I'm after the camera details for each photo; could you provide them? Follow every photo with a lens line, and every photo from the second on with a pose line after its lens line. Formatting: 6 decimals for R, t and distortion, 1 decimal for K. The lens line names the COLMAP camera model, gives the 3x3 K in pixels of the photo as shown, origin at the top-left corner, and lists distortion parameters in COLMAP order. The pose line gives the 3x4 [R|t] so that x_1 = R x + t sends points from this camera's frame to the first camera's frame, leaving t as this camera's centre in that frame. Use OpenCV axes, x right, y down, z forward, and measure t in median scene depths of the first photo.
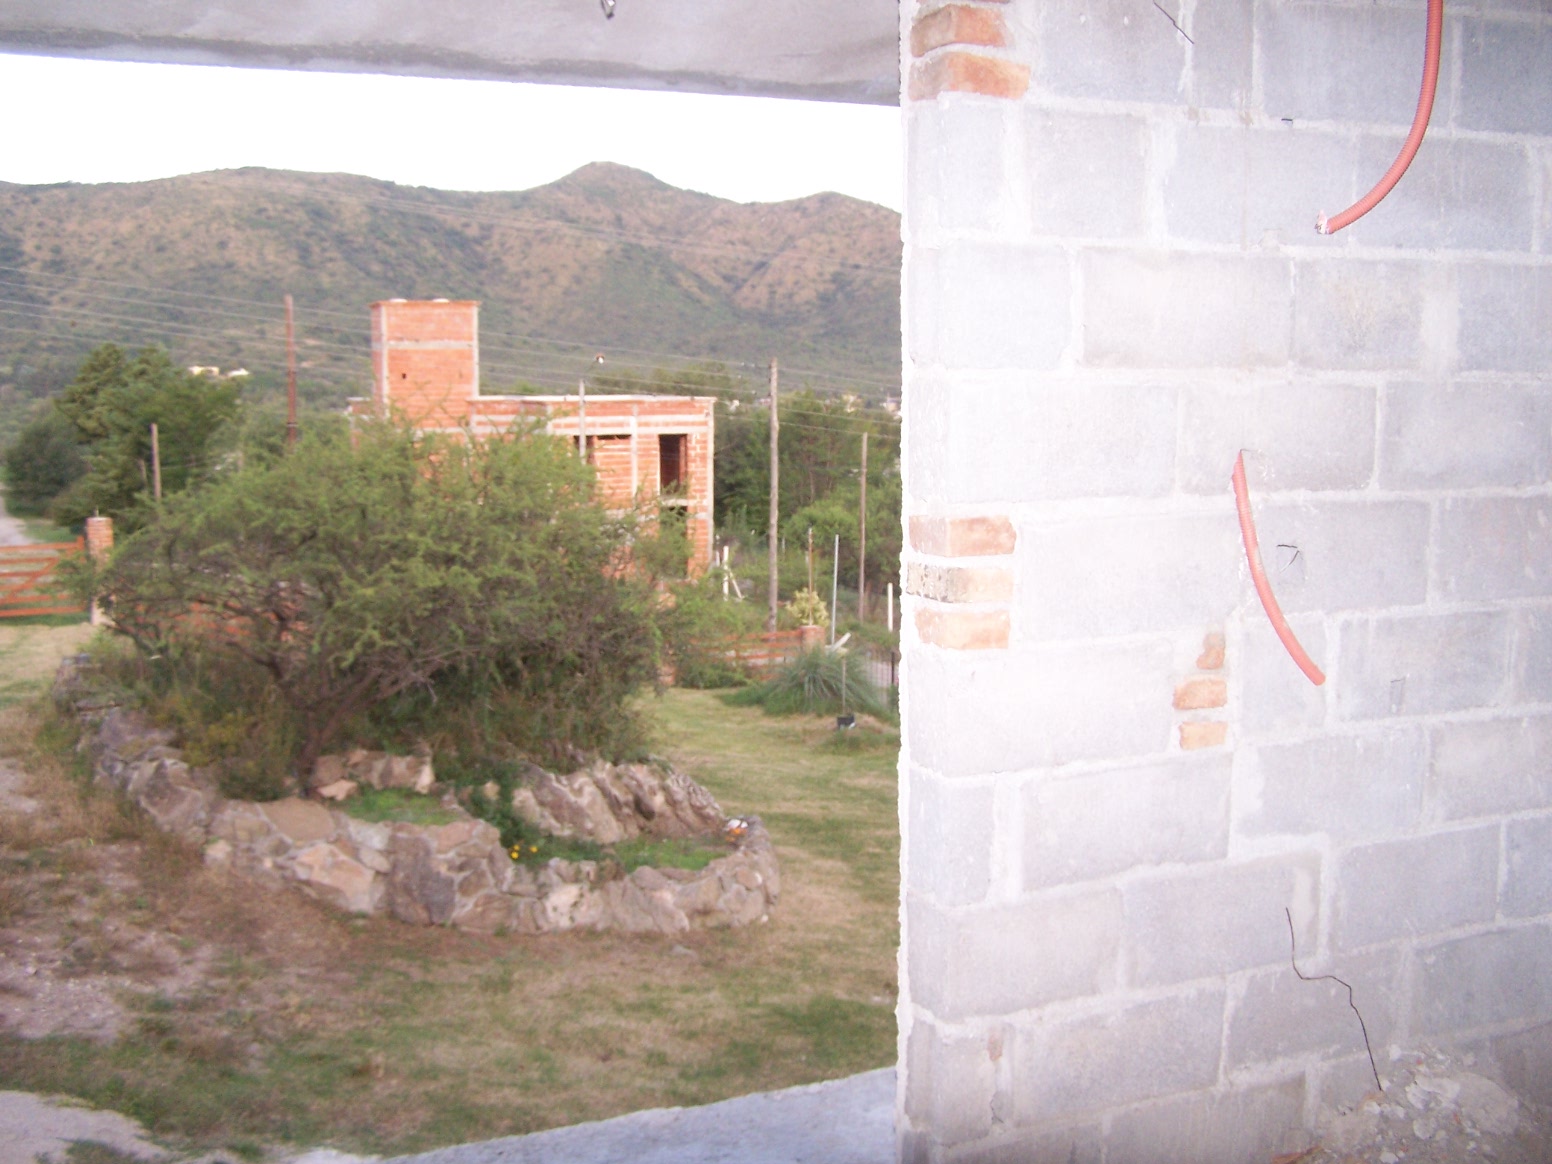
lens RADIAL K [[1758.0, 0, 776.0], [0, 1758.0, 582.0], [0, 0, 1]] dist [-0.183036, 0.324201]
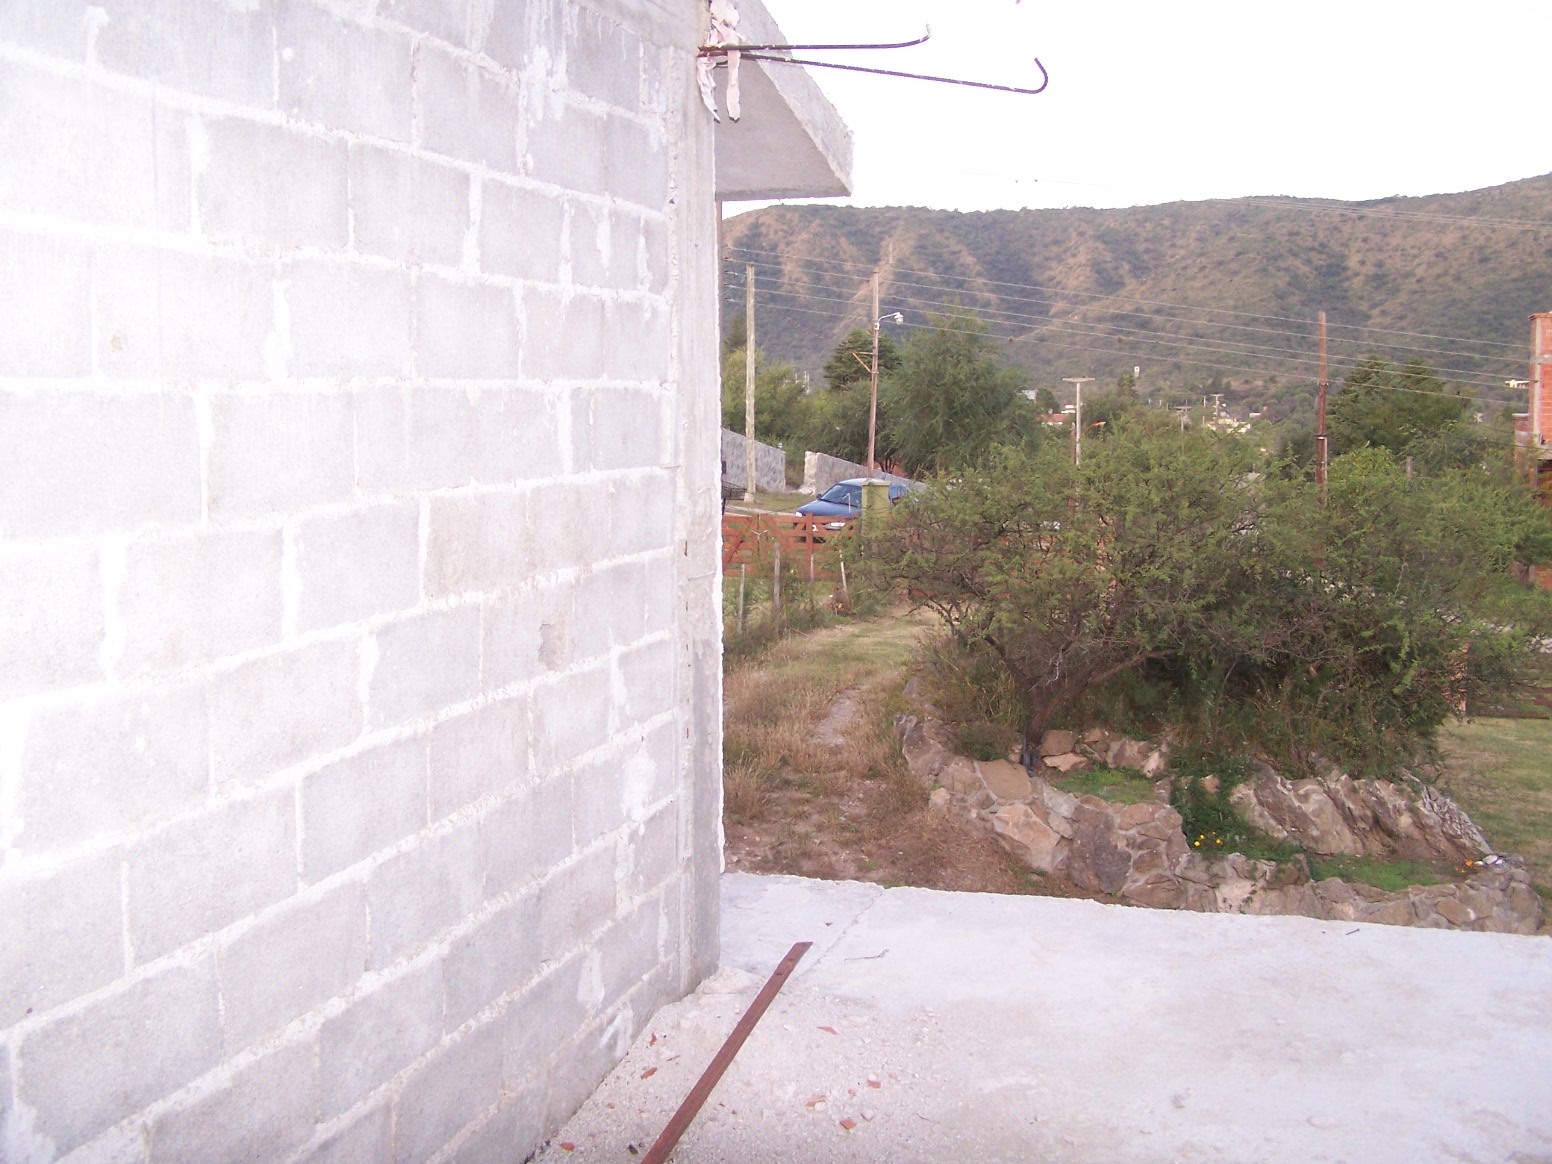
lens RADIAL K [[1758.0, 0, 776.0], [0, 1758.0, 582.0], [0, 0, 1]] dist [-0.183036, 0.324201]
pose [[0.751960, 0.069107, -0.655576, 0.336926], [-0.073968, 0.997055, 0.020262, -0.003886], [0.655046, 0.033255, 0.754857, 0.033285]]
